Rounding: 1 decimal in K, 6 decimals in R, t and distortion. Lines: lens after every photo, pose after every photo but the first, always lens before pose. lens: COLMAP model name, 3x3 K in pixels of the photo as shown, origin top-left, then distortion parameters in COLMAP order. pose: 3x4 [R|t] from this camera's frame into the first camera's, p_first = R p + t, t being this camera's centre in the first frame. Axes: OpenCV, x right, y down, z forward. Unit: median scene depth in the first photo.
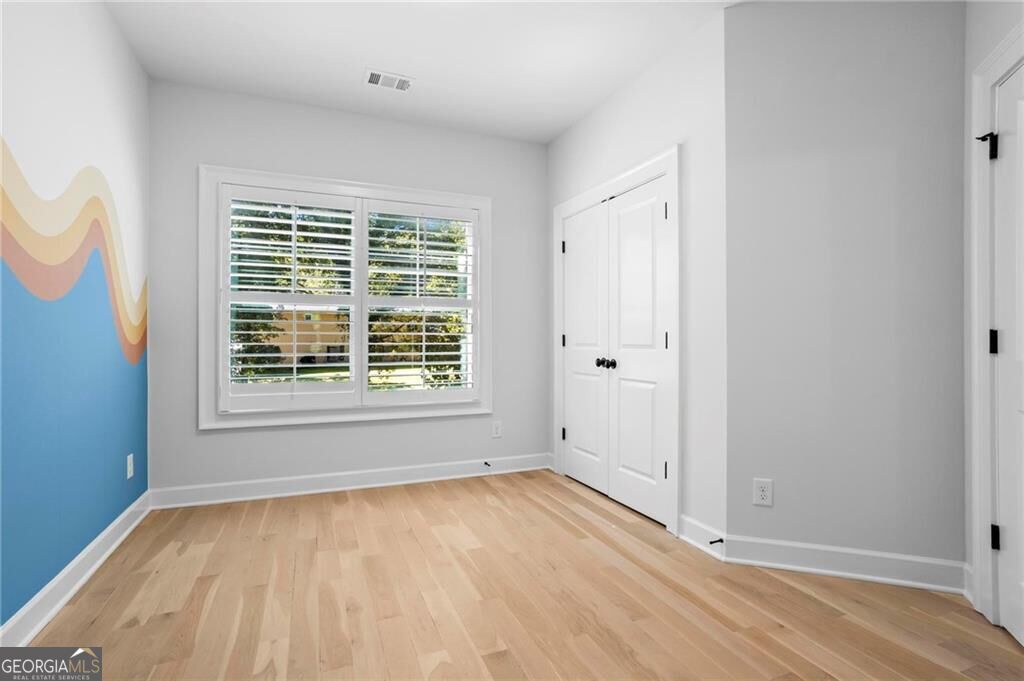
lens RADIAL K [[493.0, 0, 512.0], [0, 493.0, 340.5], [0, 0, 1]] dist [0.000635, 0.000078]
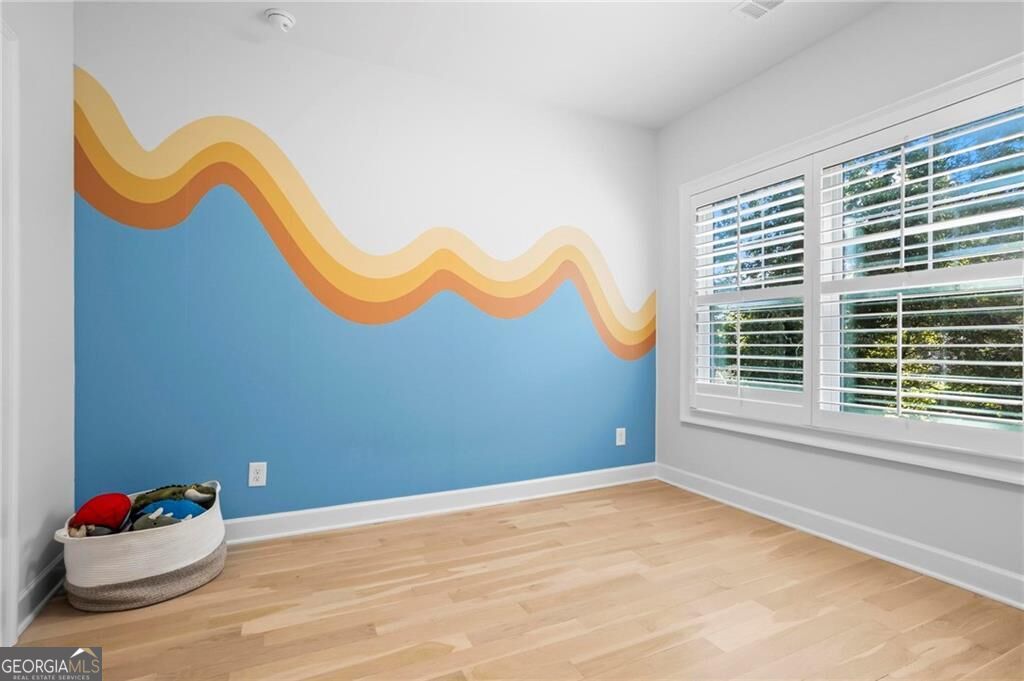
lens RADIAL K [[489.9, 0, 510.1], [0, 489.9, 344.8], [0, 0, 1]] dist [-0.053338, 0.029646]
pose [[0.057926, -0.002371, -0.998318, 0.518406], [0.003419, 0.999992, -0.002177, 0.008901], [0.998315, -0.003287, 0.057934, 0.622708]]
